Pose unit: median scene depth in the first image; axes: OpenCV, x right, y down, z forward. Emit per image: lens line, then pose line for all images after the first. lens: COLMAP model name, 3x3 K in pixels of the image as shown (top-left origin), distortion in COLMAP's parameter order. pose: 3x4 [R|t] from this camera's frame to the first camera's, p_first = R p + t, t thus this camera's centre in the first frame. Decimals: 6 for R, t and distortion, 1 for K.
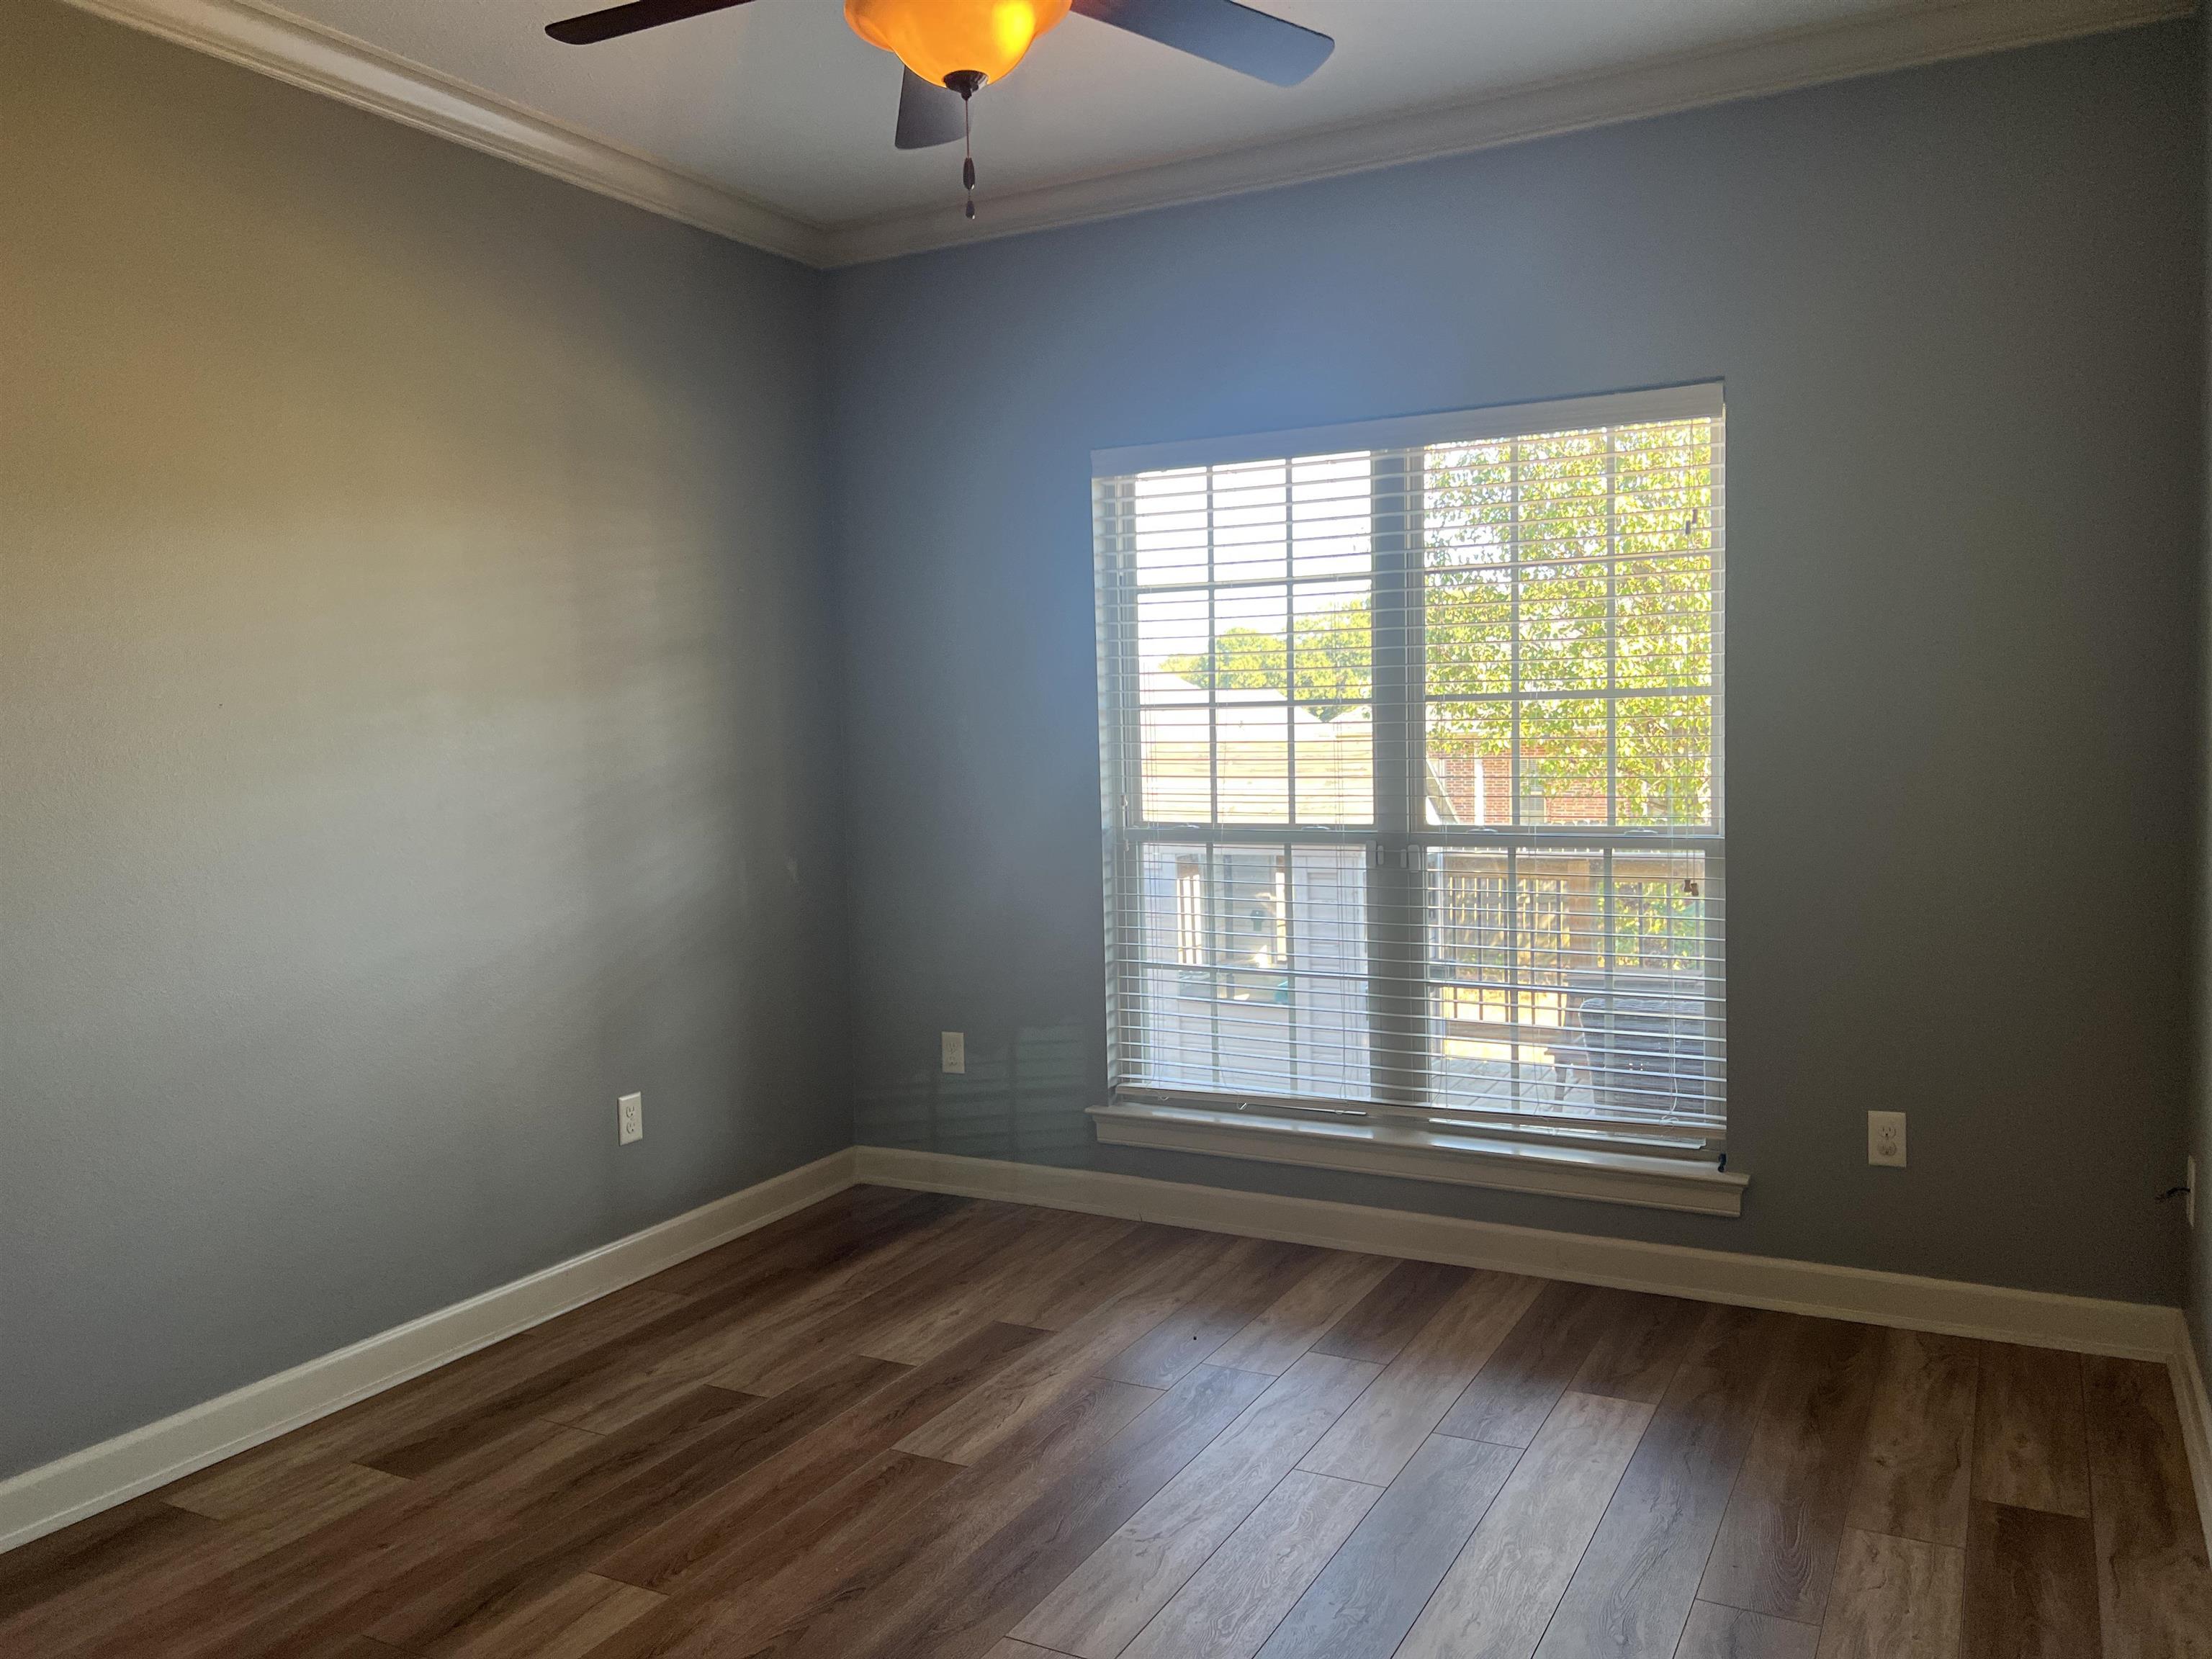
lens RADIAL K [[1746.6, 0, 1099.8], [0, 1746.6, 834.9], [0, 0, 1]] dist [-0.011770, -0.013235]
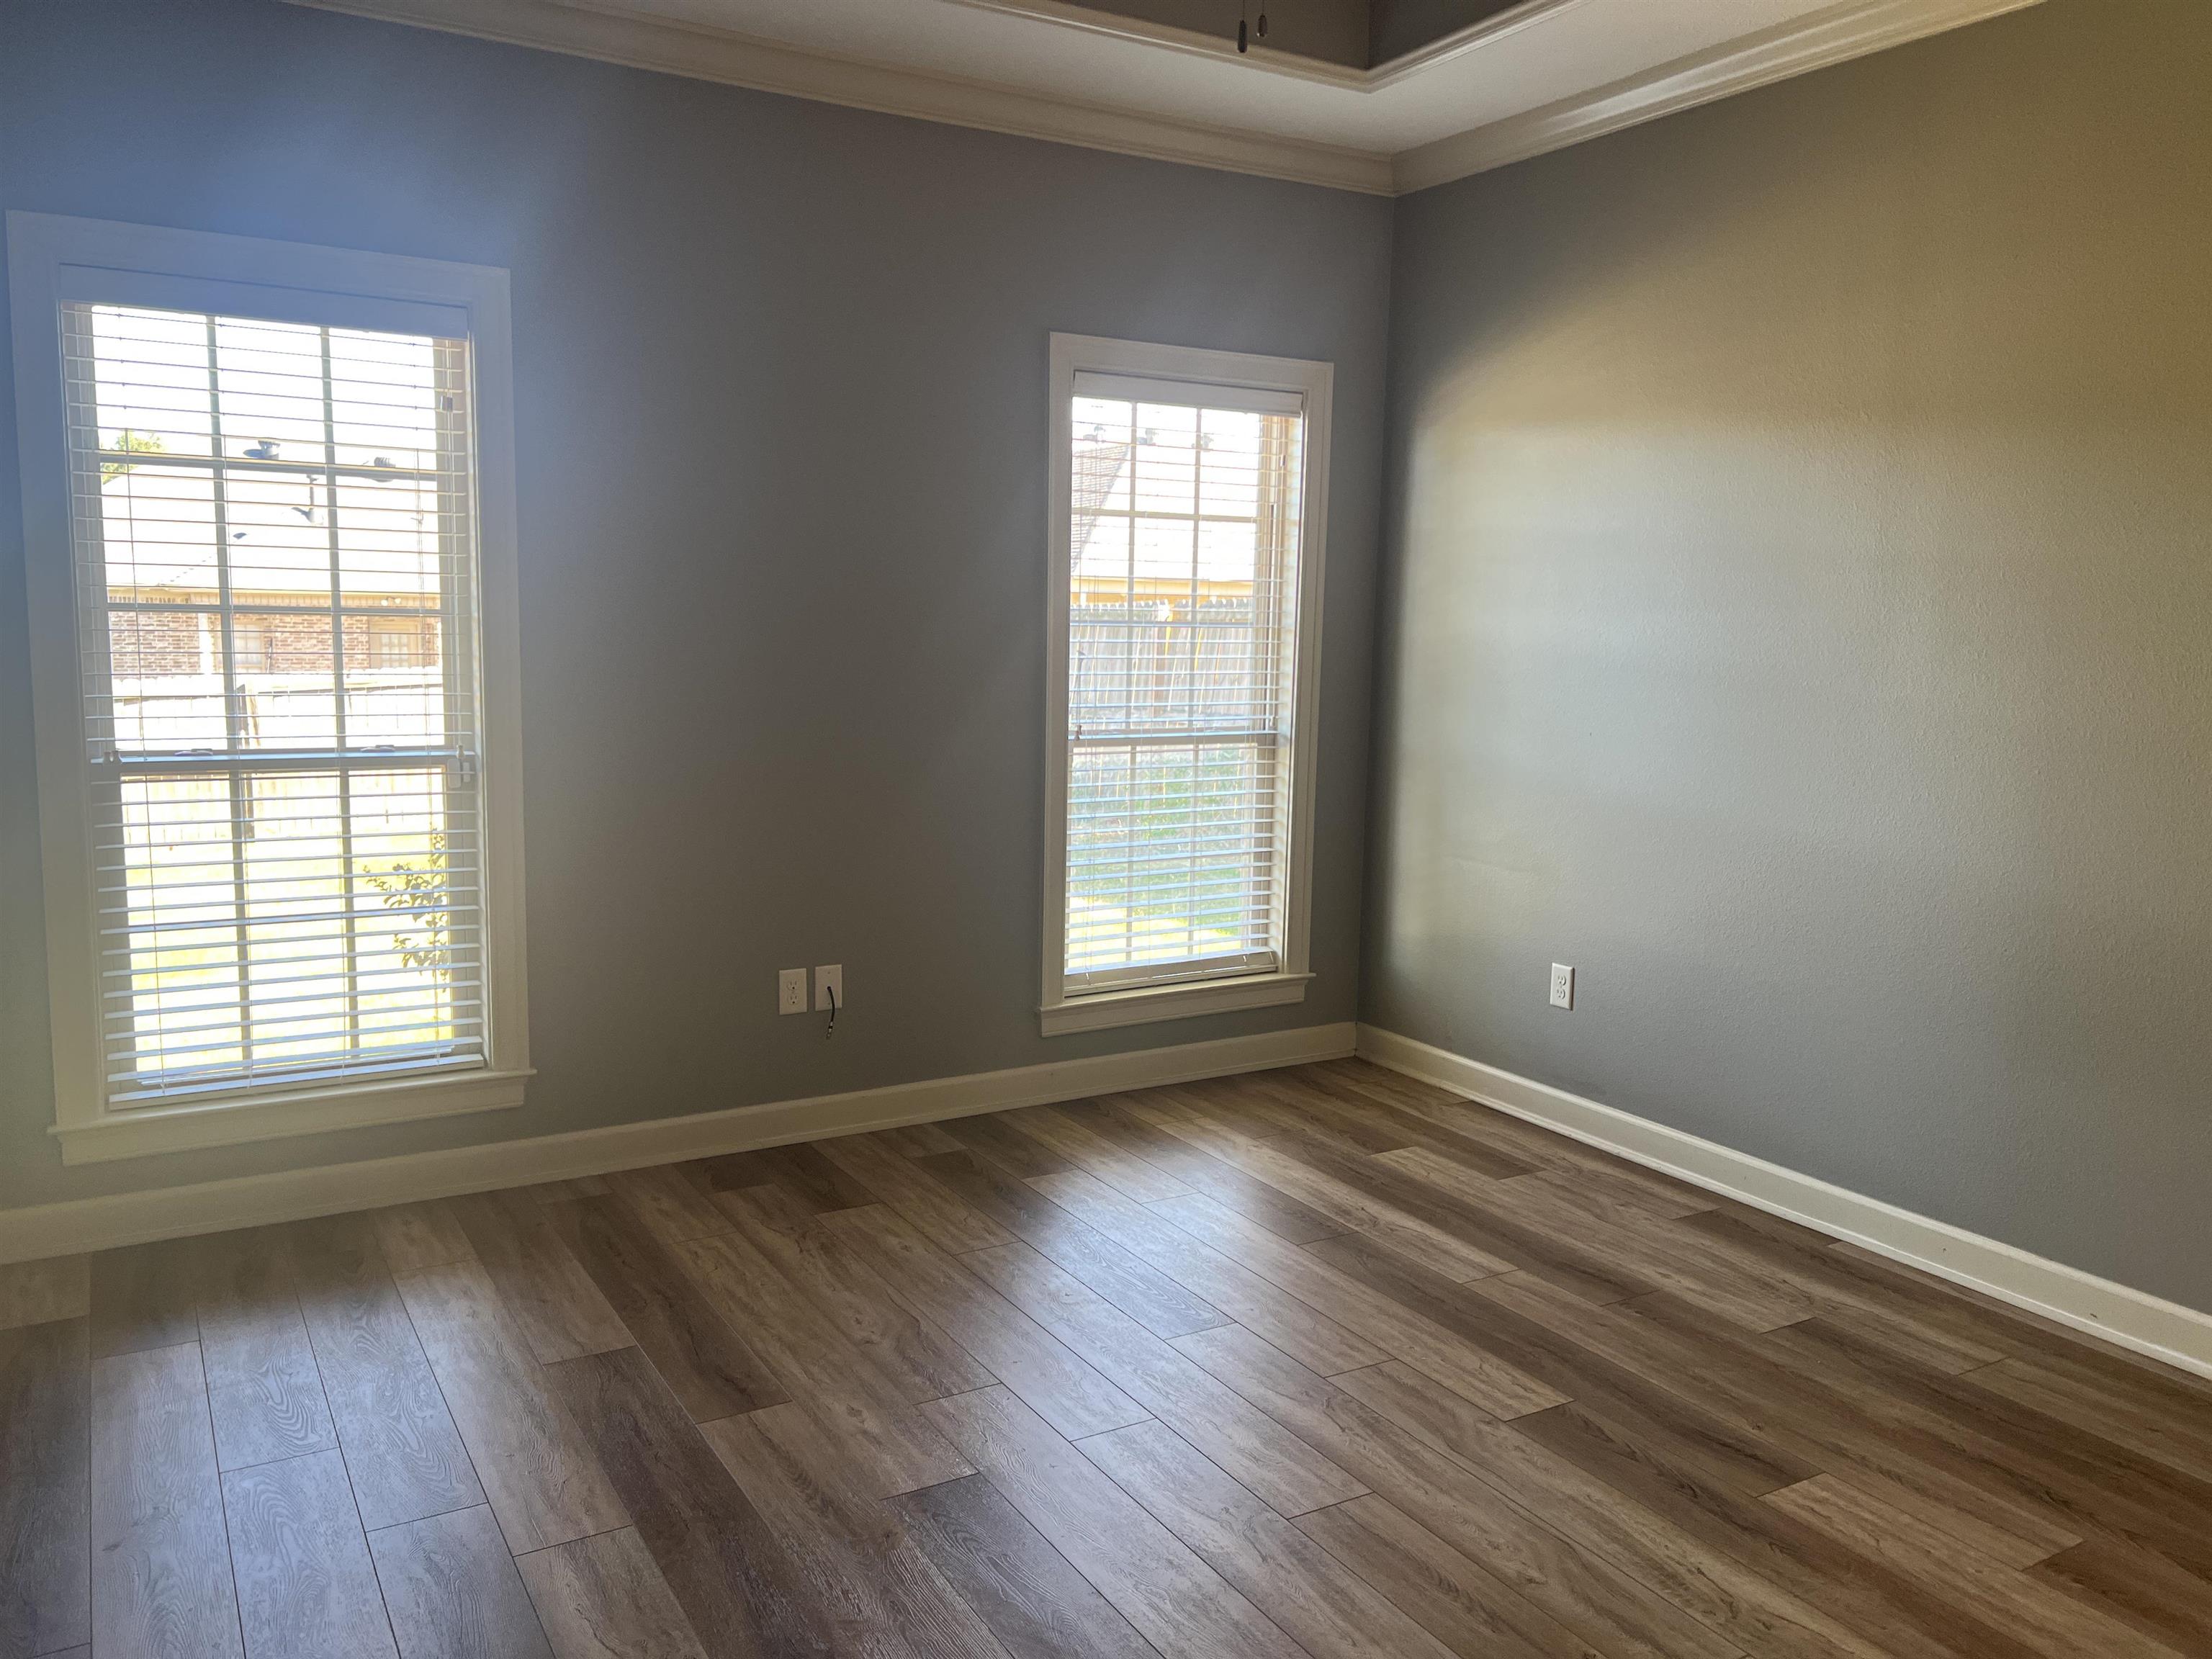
lens RADIAL K [[1661.2, 0, 1114.5], [0, 1661.2, 825.5], [0, 0, 1]] dist [0.054695, -0.066162]
pose [[0.503186, -0.076754, 0.860763, -0.839474], [0.039102, 0.997050, 0.066048, -0.014540], [-0.863293, 0.000423, 0.504703, 0.455884]]
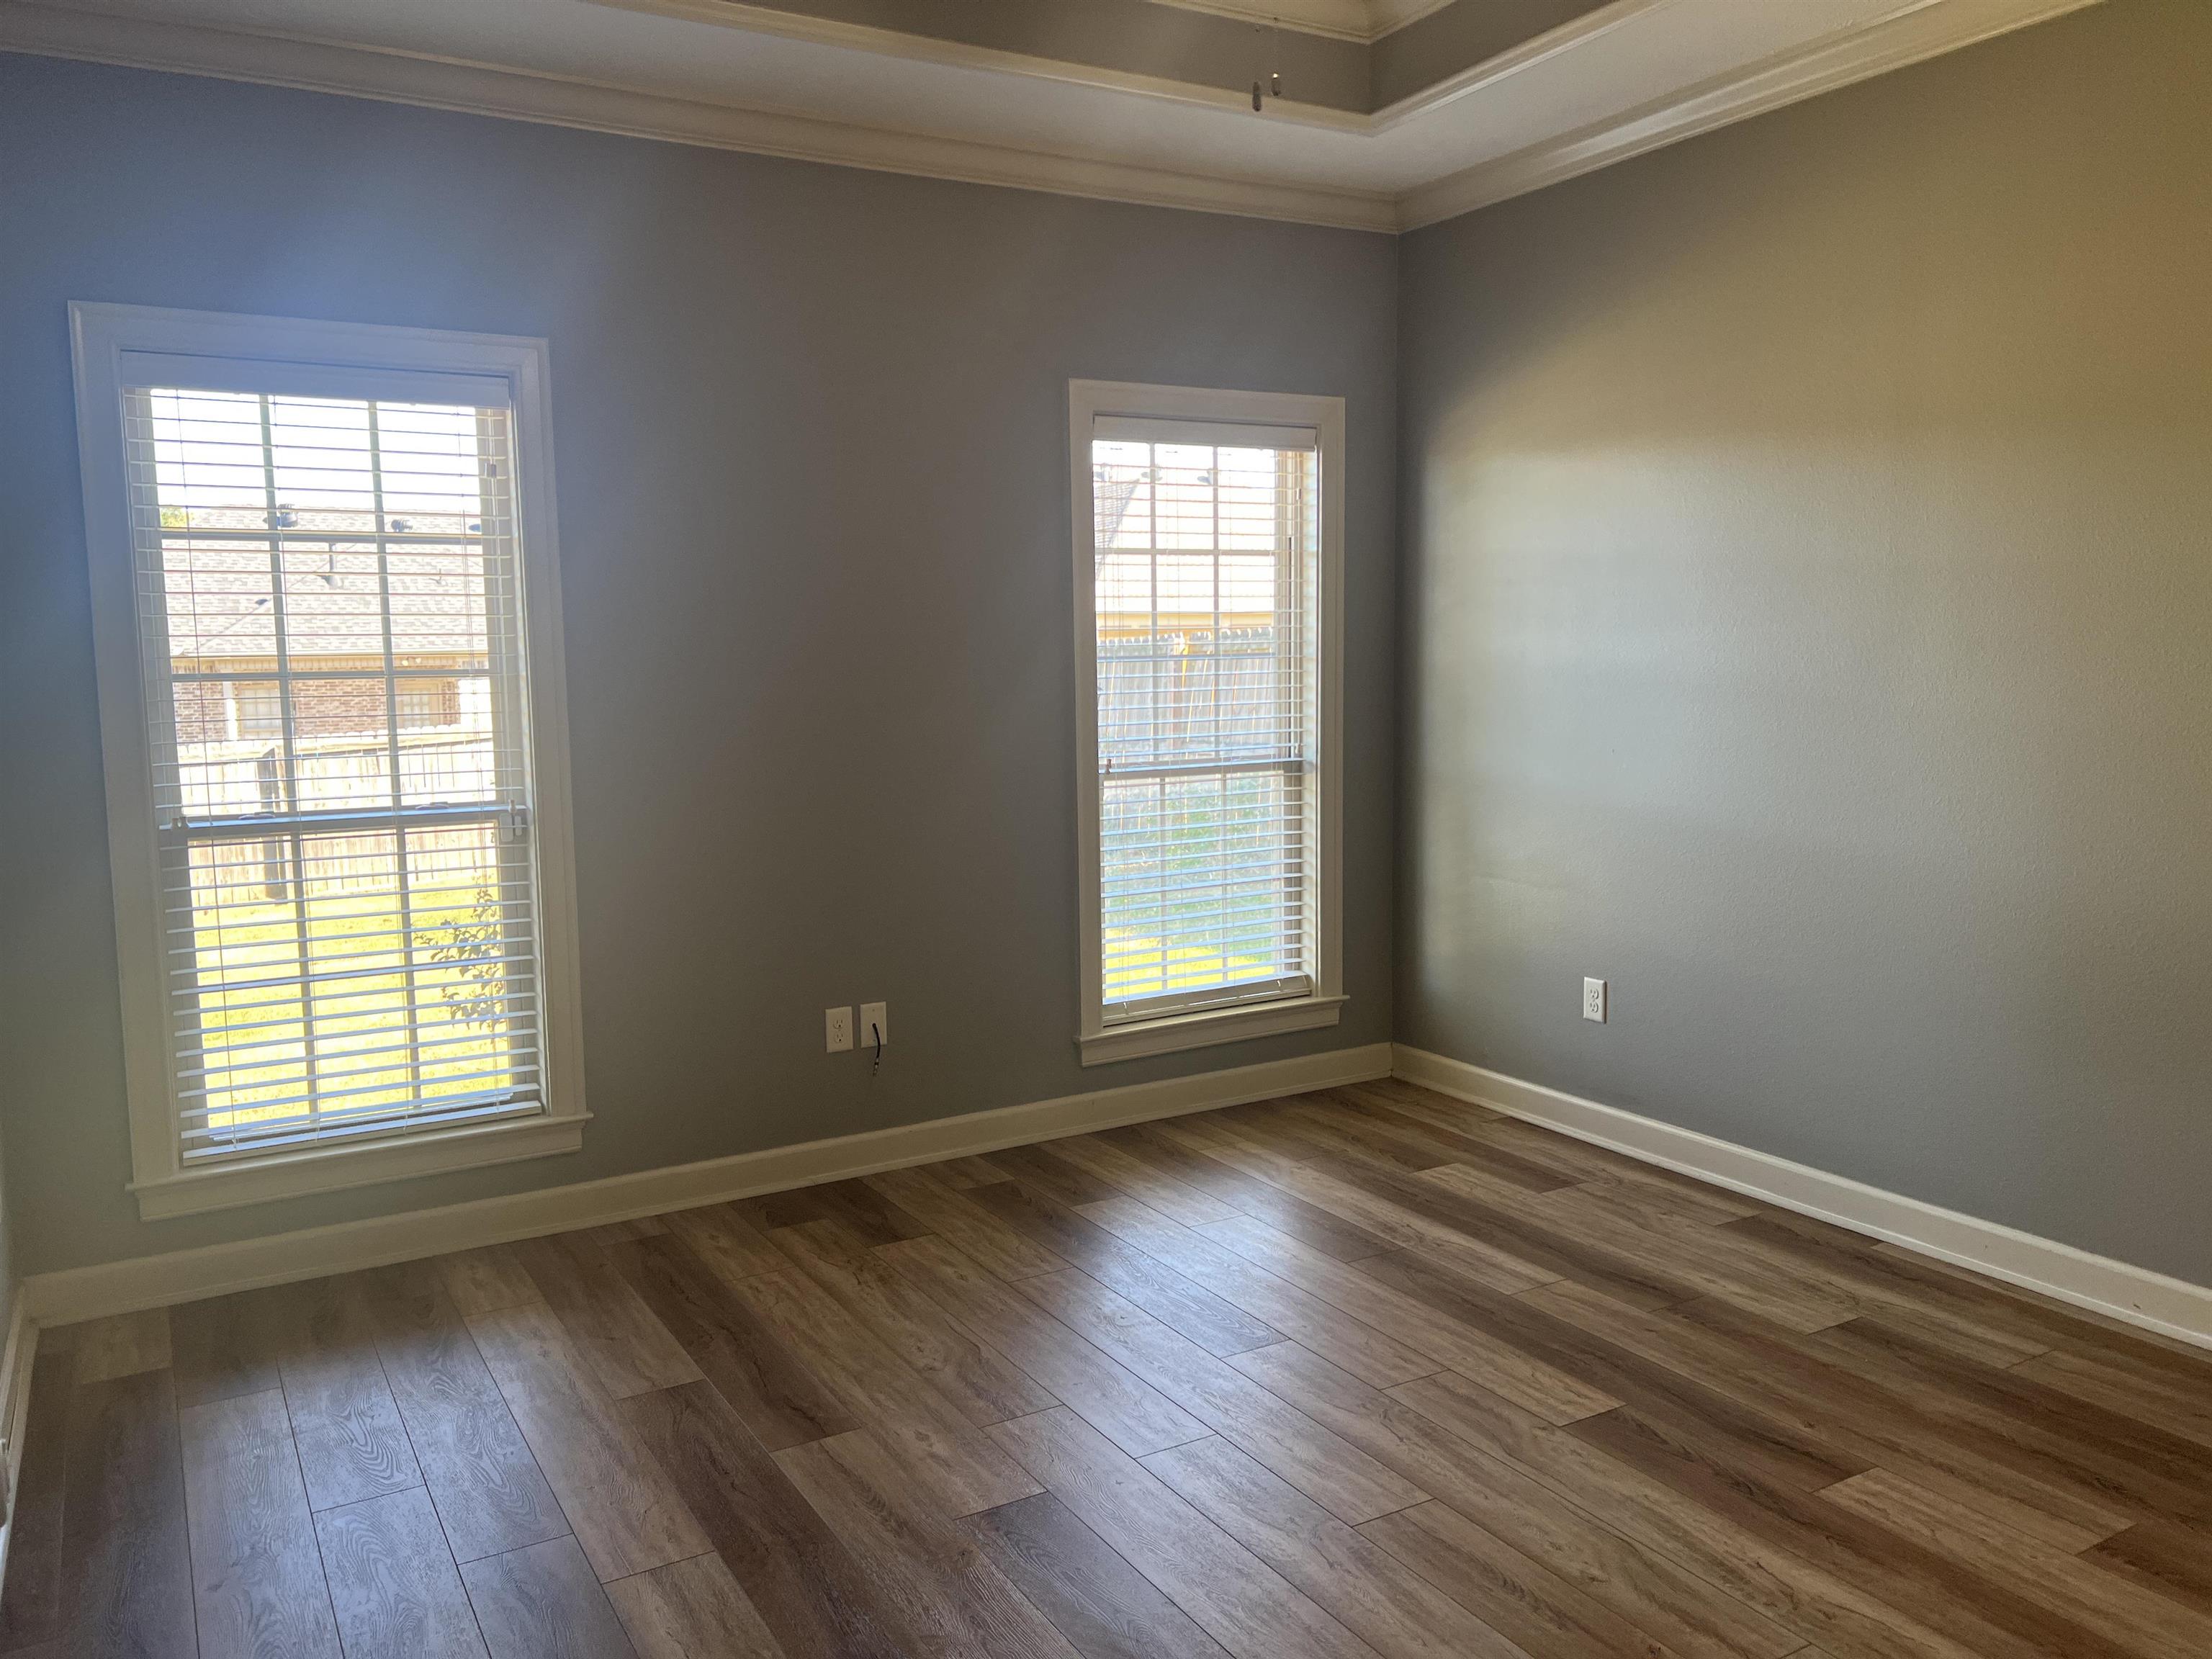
lens RADIAL K [[1661.2, 0, 1113.1], [0, 1661.2, 818.5], [0, 0, 1]] dist [0.054695, -0.066162]
pose [[0.510491, -0.073016, 0.856778, -0.859553], [0.074231, 0.996411, 0.040688, -0.014505], [-0.856673, 0.042828, 0.514078, 0.454086]]
